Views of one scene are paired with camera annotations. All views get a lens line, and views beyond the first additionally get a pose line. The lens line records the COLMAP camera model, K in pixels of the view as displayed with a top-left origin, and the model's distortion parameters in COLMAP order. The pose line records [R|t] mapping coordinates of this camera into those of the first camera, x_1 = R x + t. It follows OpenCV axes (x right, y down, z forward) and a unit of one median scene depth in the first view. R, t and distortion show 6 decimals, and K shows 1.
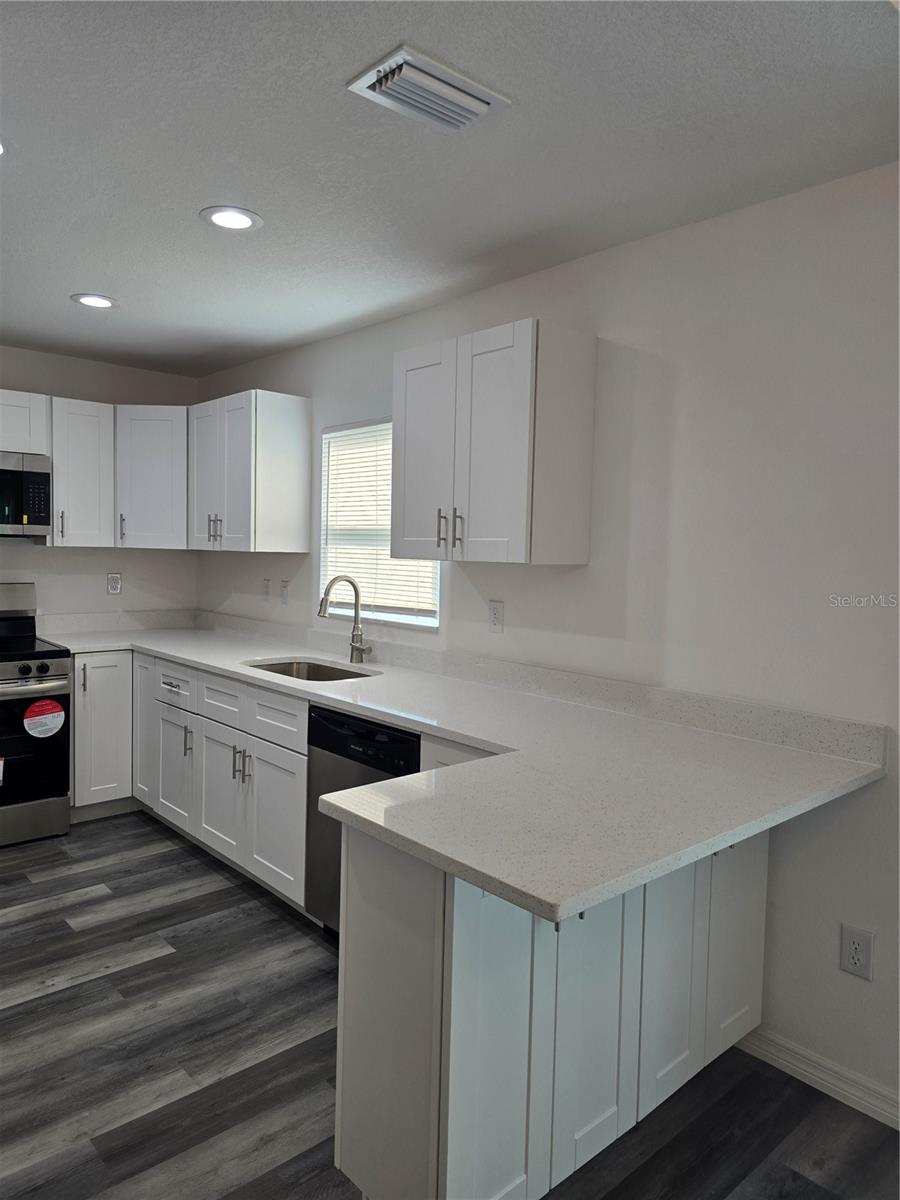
lens RADIAL K [[800.5, 0, 442.0], [0, 800.5, 599.3], [0, 0, 1]] dist [0.065367, -0.060648]
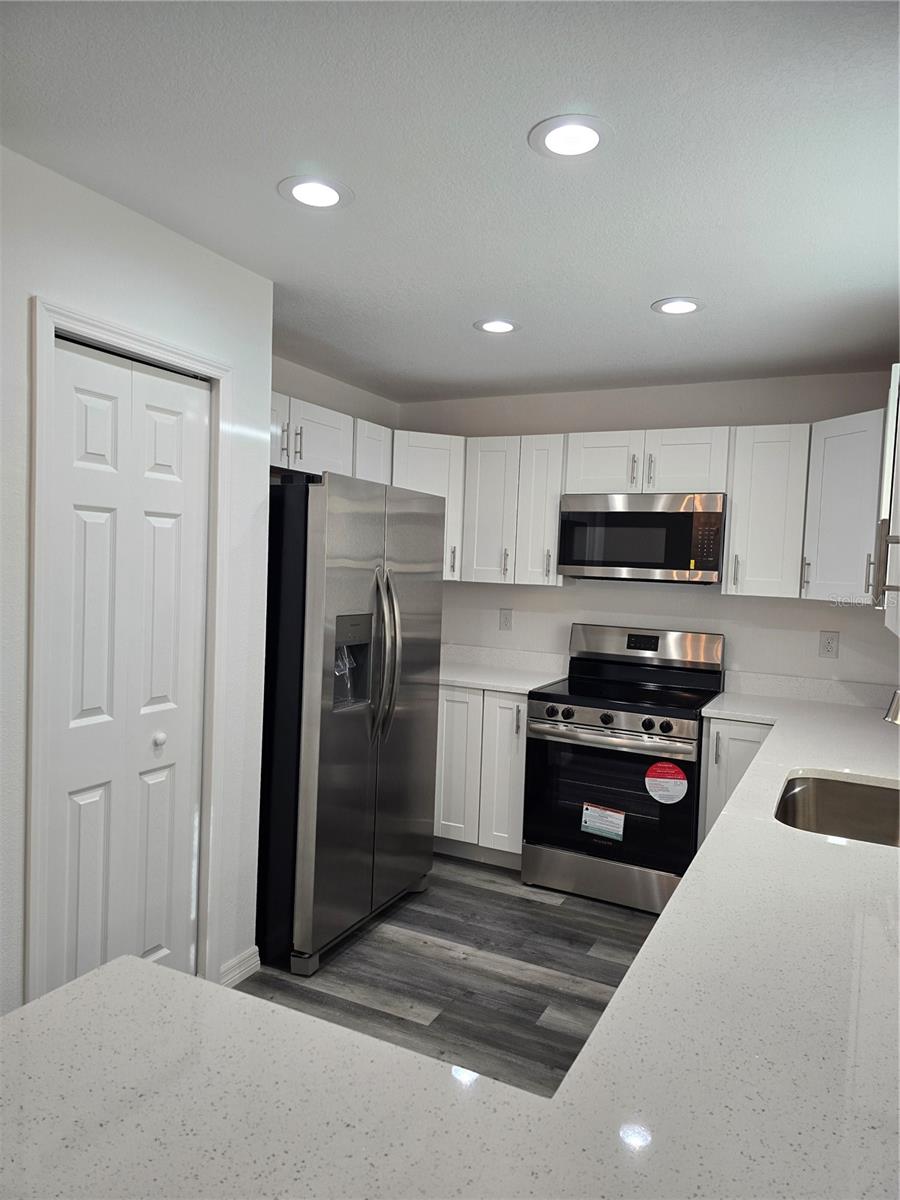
lens RADIAL K [[800.5, 0, 442.0], [0, 800.5, 599.3], [0, 0, 1]] dist [0.065367, -0.060648]
pose [[0.377451, 0.033267, -0.925432, 0.240060], [-0.095480, 0.995426, -0.003160, -0.029736], [0.921094, 0.089553, 0.378901, 0.407485]]
